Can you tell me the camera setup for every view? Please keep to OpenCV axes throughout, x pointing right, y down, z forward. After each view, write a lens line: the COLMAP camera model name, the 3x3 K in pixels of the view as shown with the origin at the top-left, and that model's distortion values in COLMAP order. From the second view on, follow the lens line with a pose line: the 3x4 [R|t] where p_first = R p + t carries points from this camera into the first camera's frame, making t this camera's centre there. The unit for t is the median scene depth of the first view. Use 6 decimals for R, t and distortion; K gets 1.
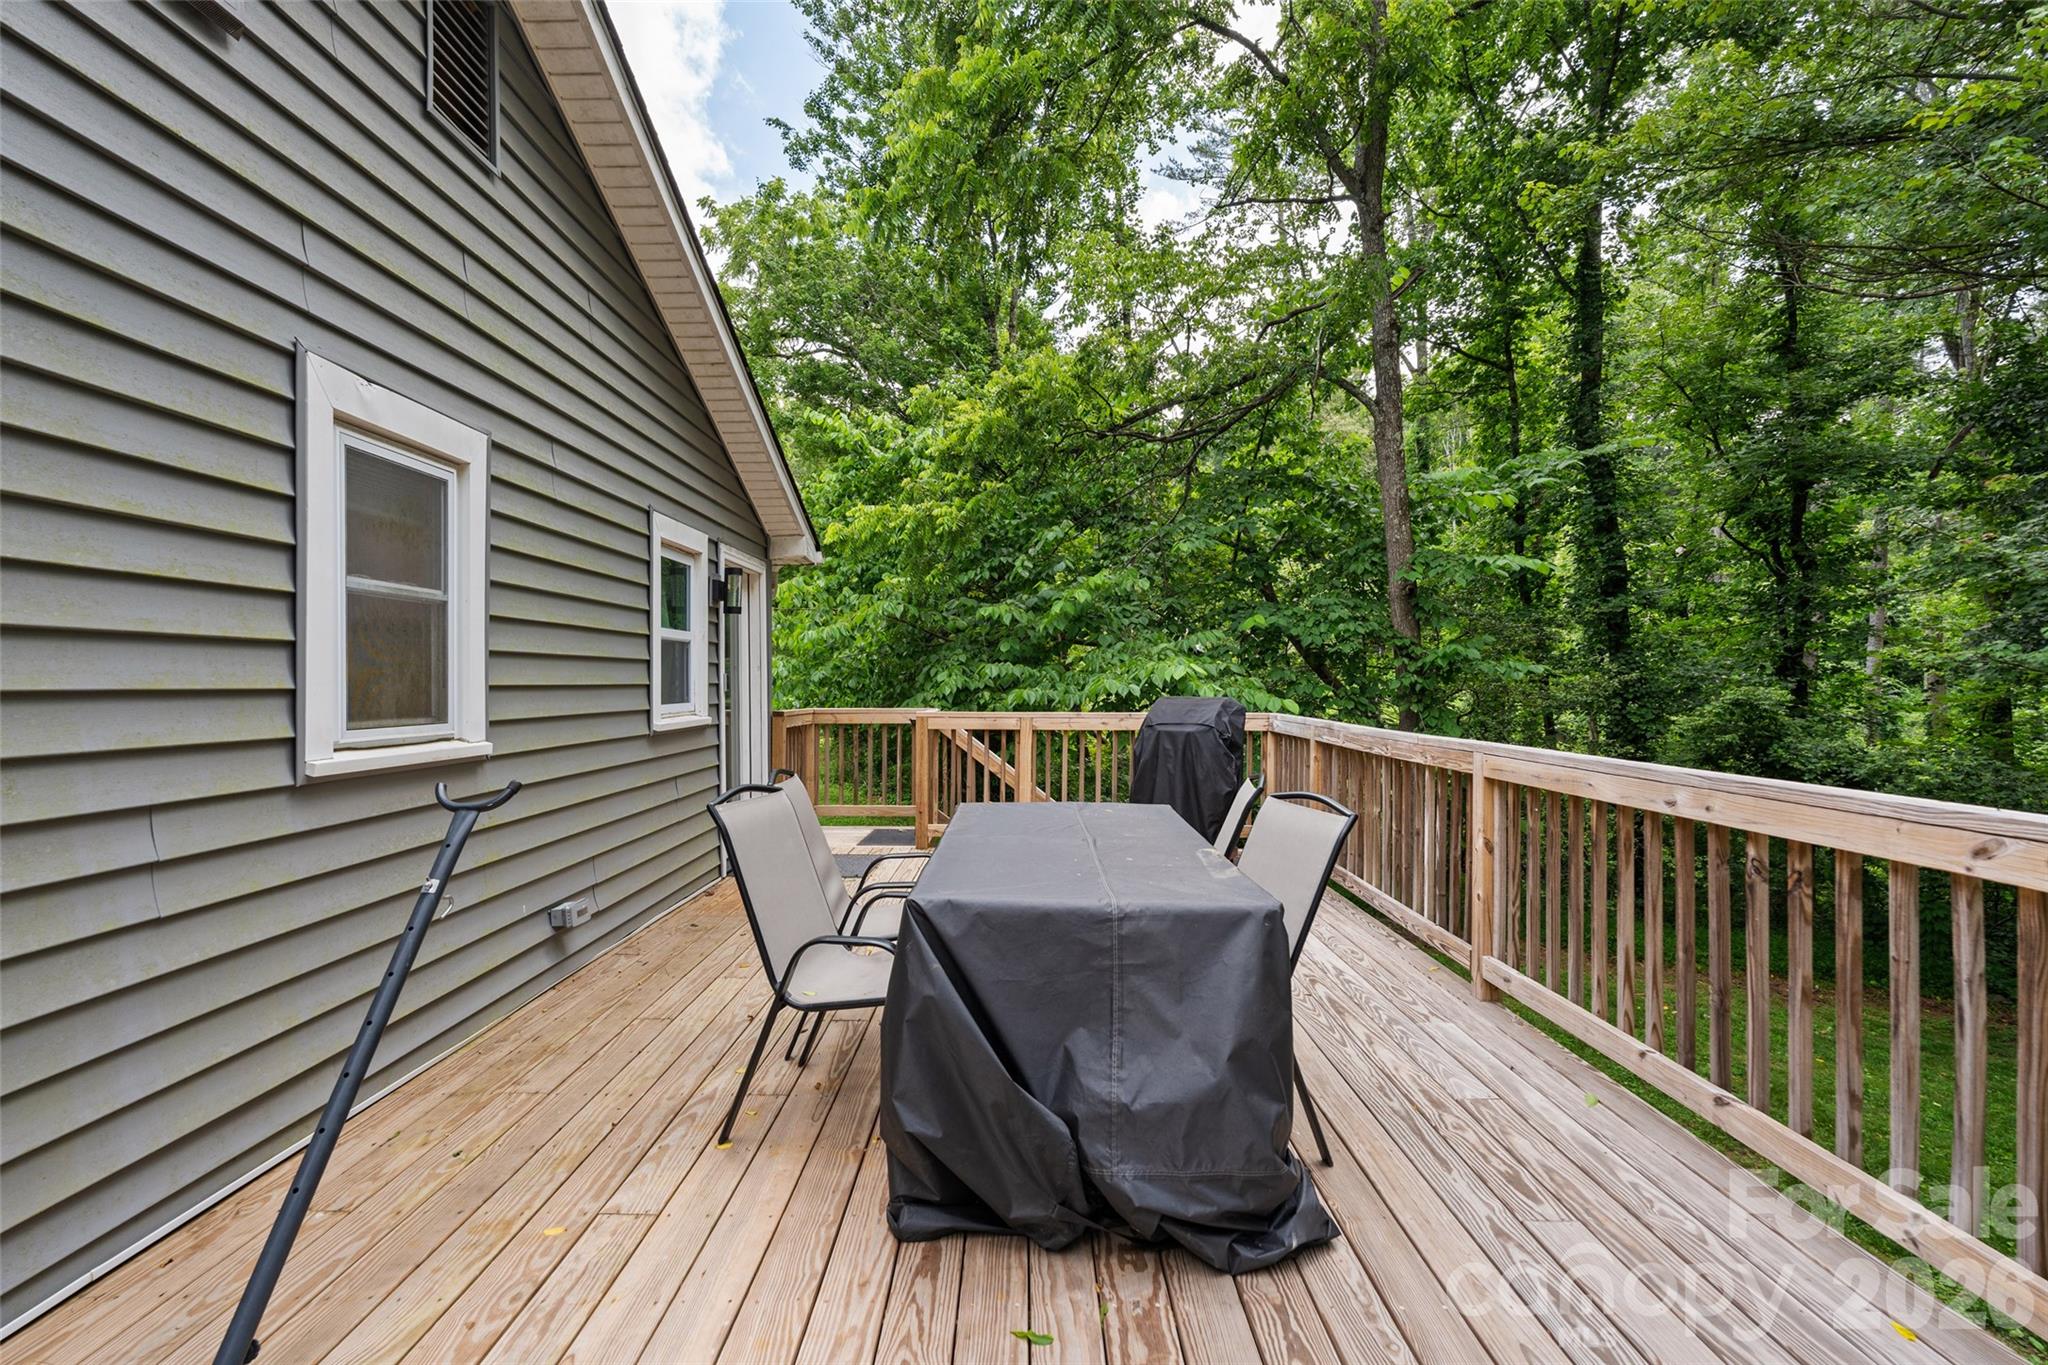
lens RADIAL K [[894.4, 0, 1019.8], [0, 894.4, 679.9], [0, 0, 1]] dist [-0.001631, -0.000790]
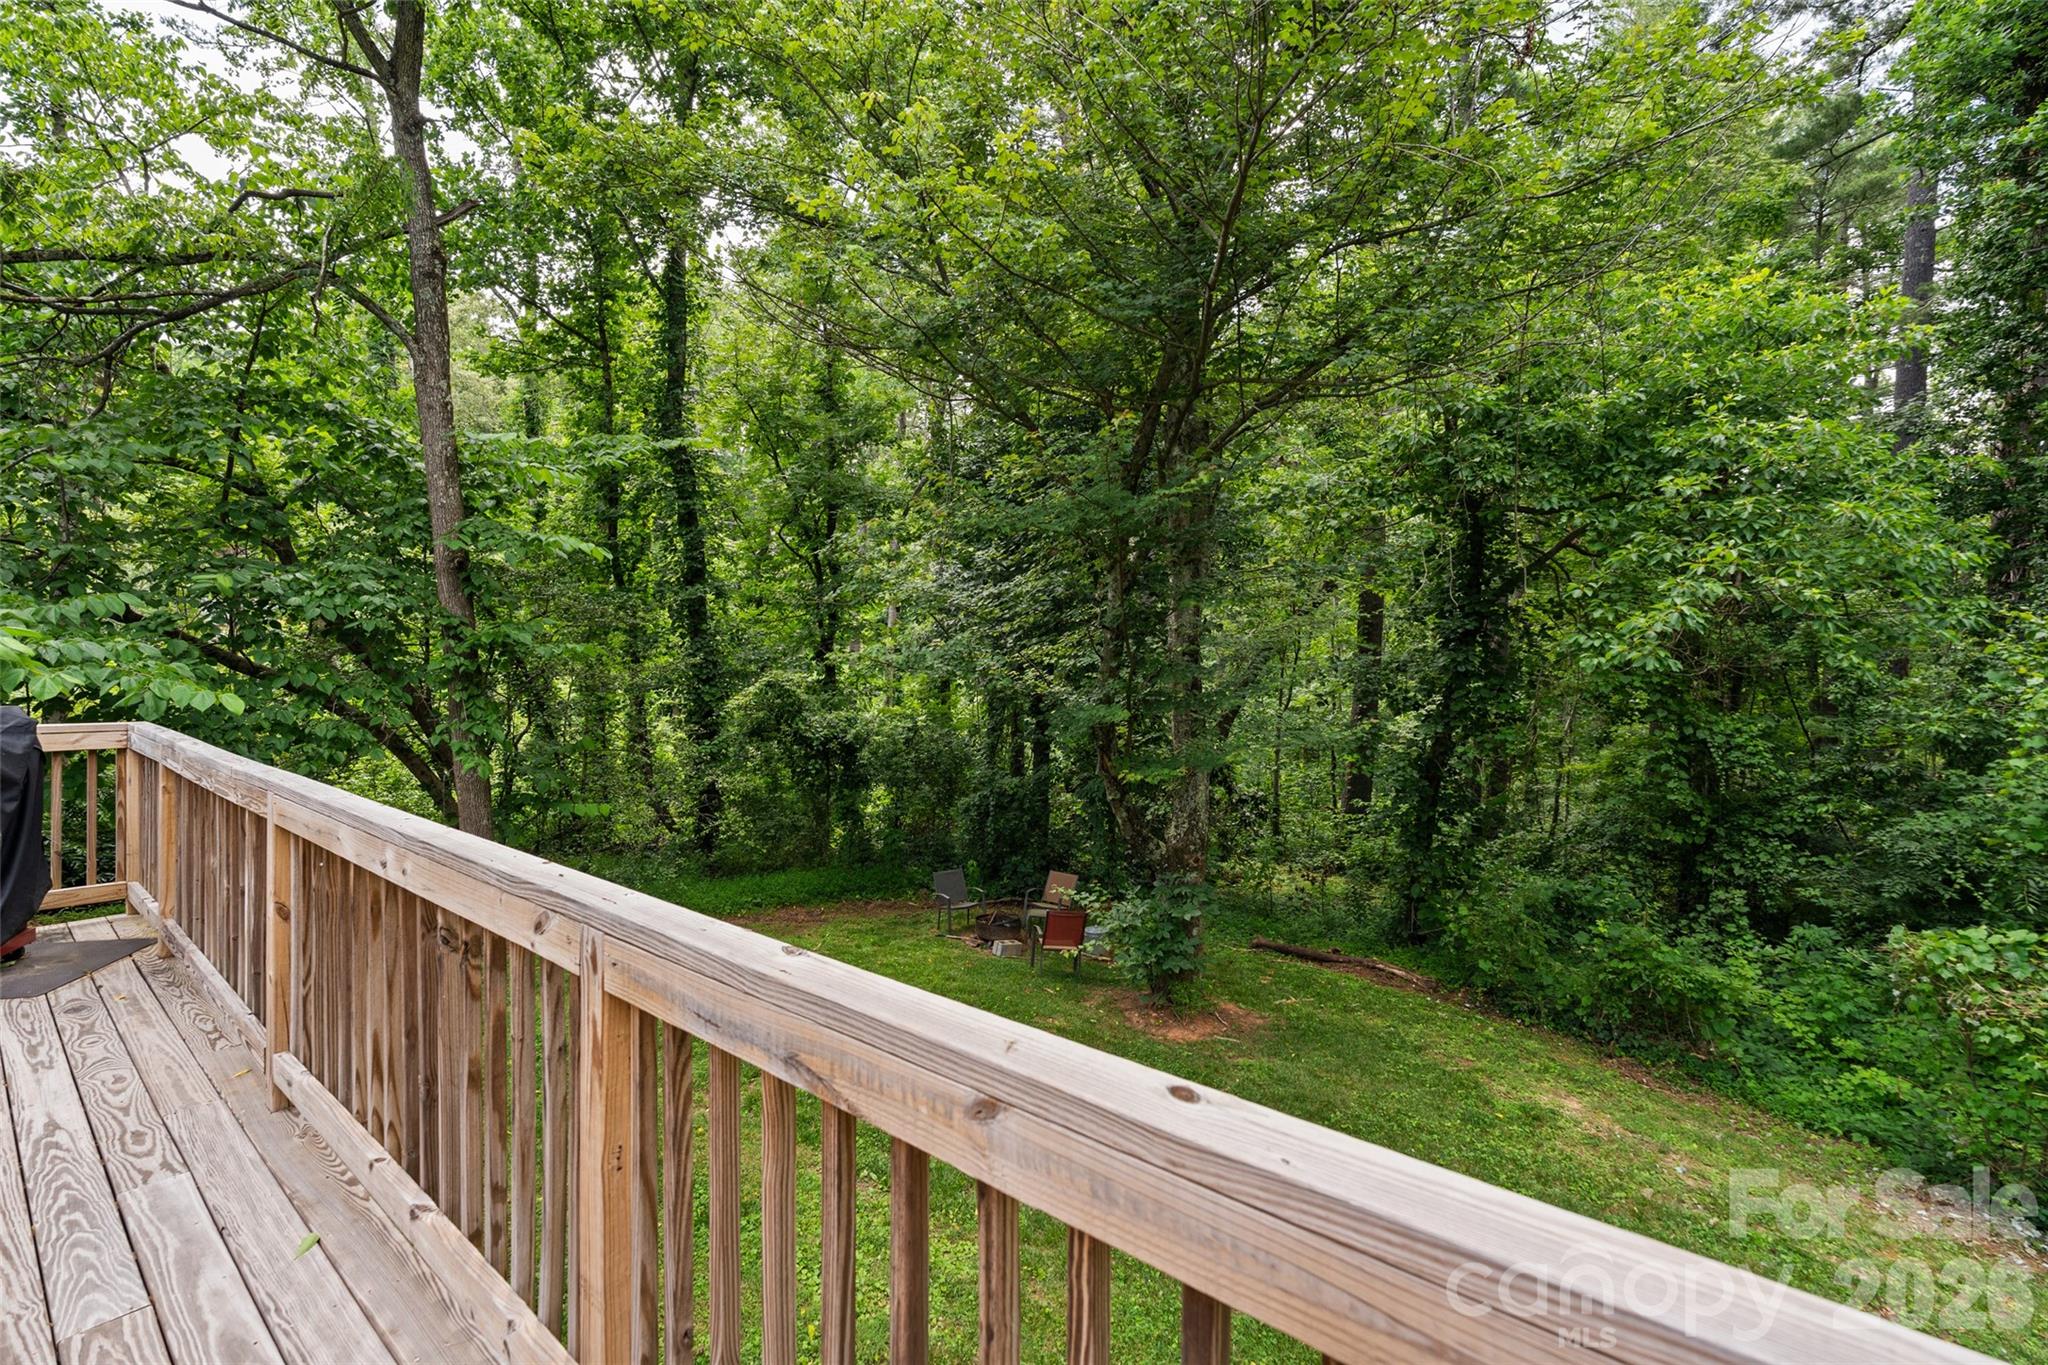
lens RADIAL K [[894.4, 0, 1017.8], [0, 894.4, 683.0], [0, 0, 1]] dist [-0.001631, -0.000790]
pose [[0.628035, -0.012042, 0.778092, 0.065450], [-0.013612, 0.999557, 0.026456, -0.008489], [-0.778066, -0.027207, 0.627593, 0.004303]]
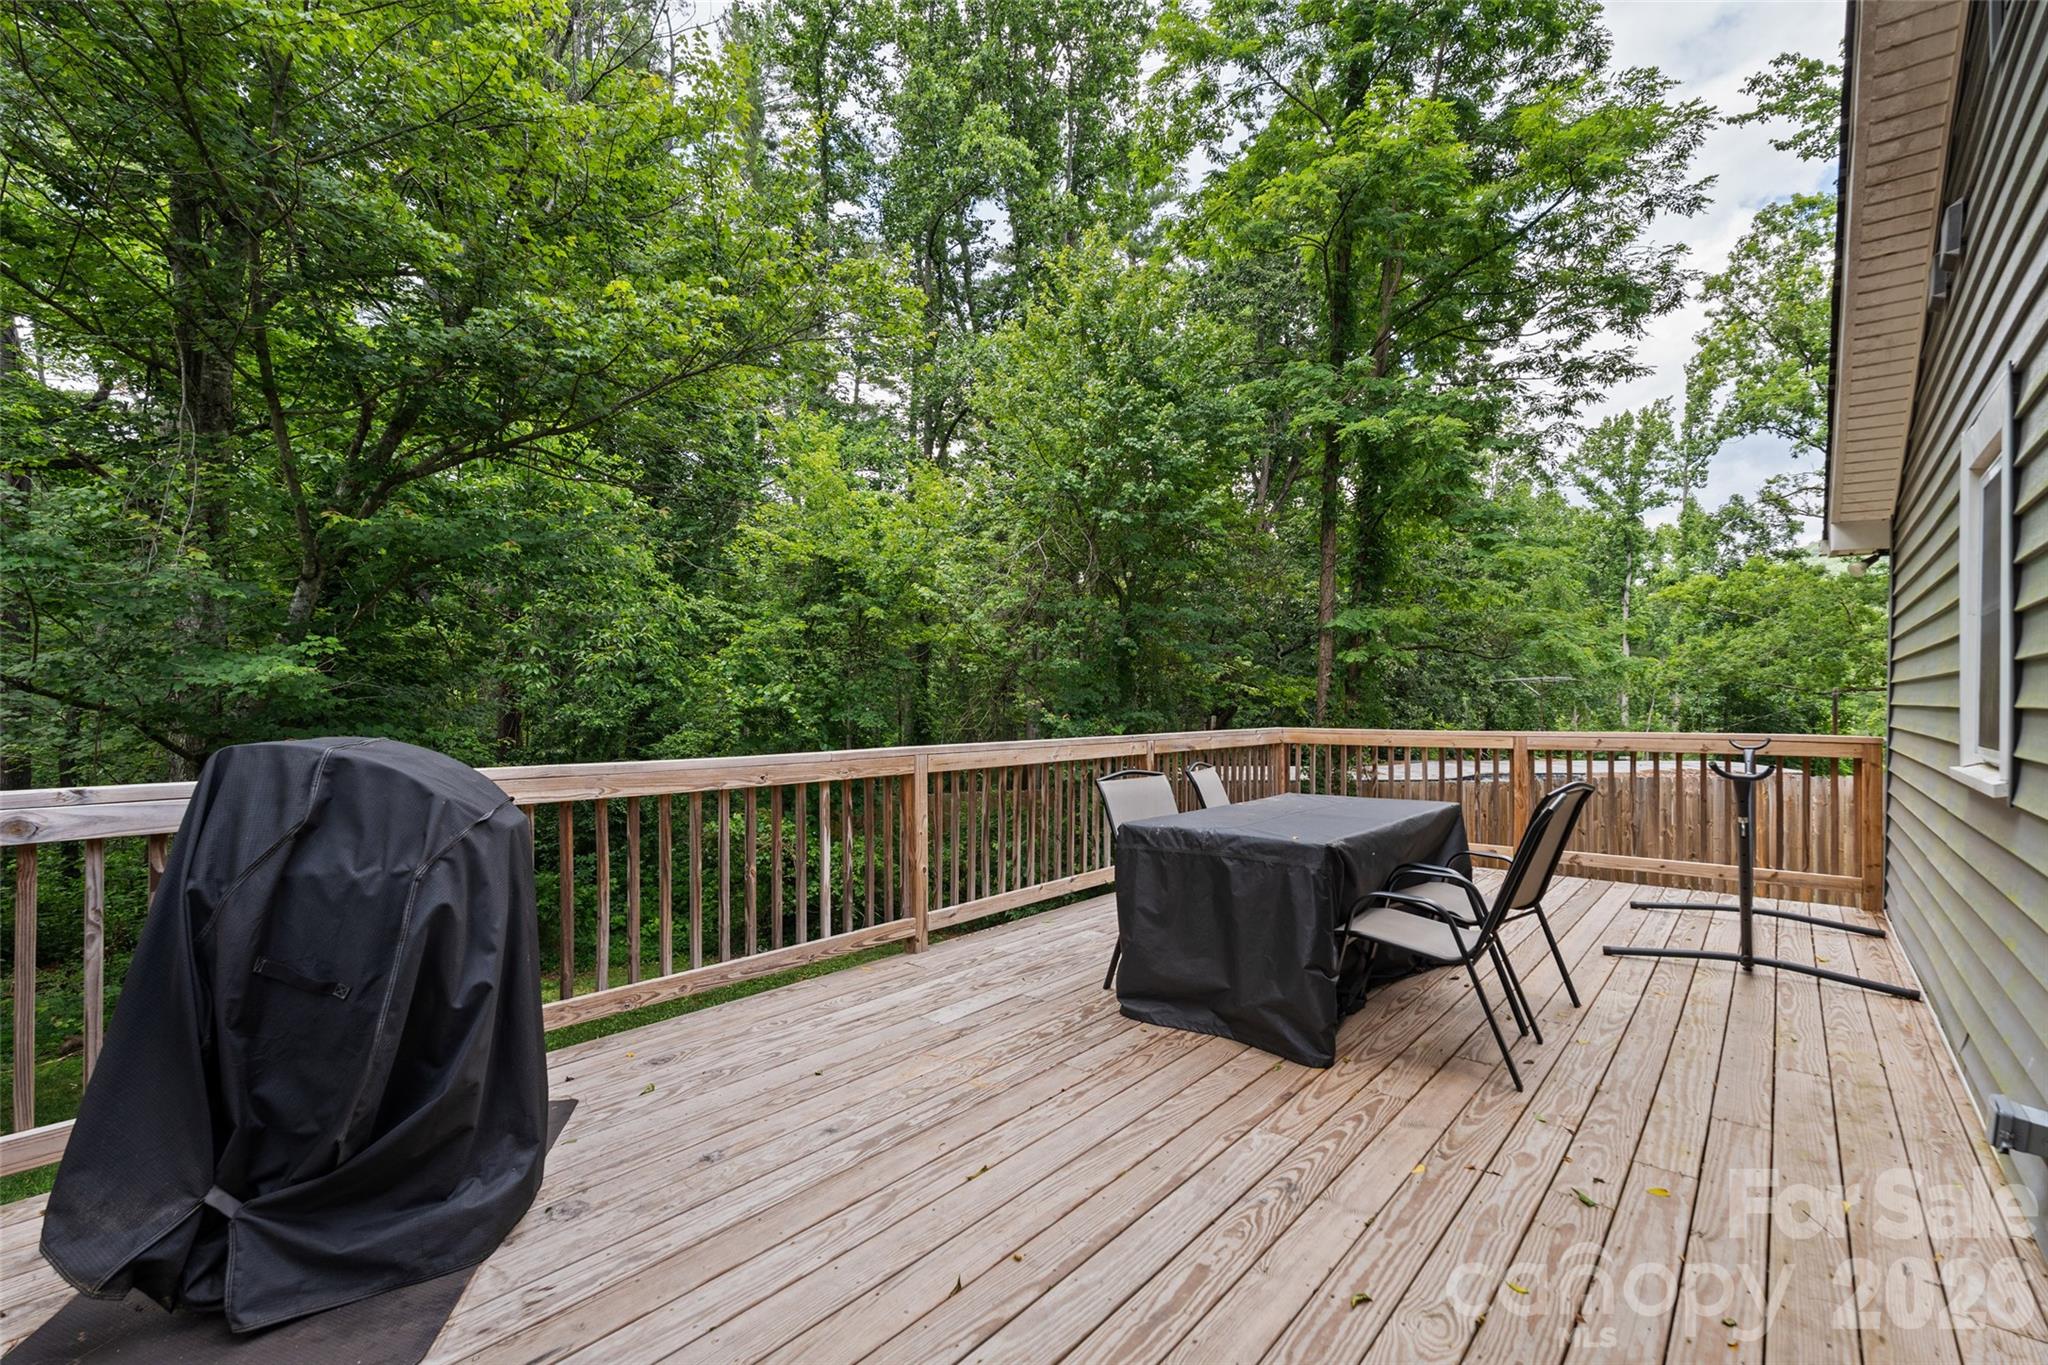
lens RADIAL K [[894.4, 0, 1028.4], [0, 894.4, 692.0], [0, 0, 1]] dist [-0.001631, -0.000790]
pose [[-0.767574, -0.000455, 0.640960, -0.080602], [-0.007483, 0.999938, -0.008251, 0.000910], [-0.640916, -0.011129, -0.767530, 0.378481]]
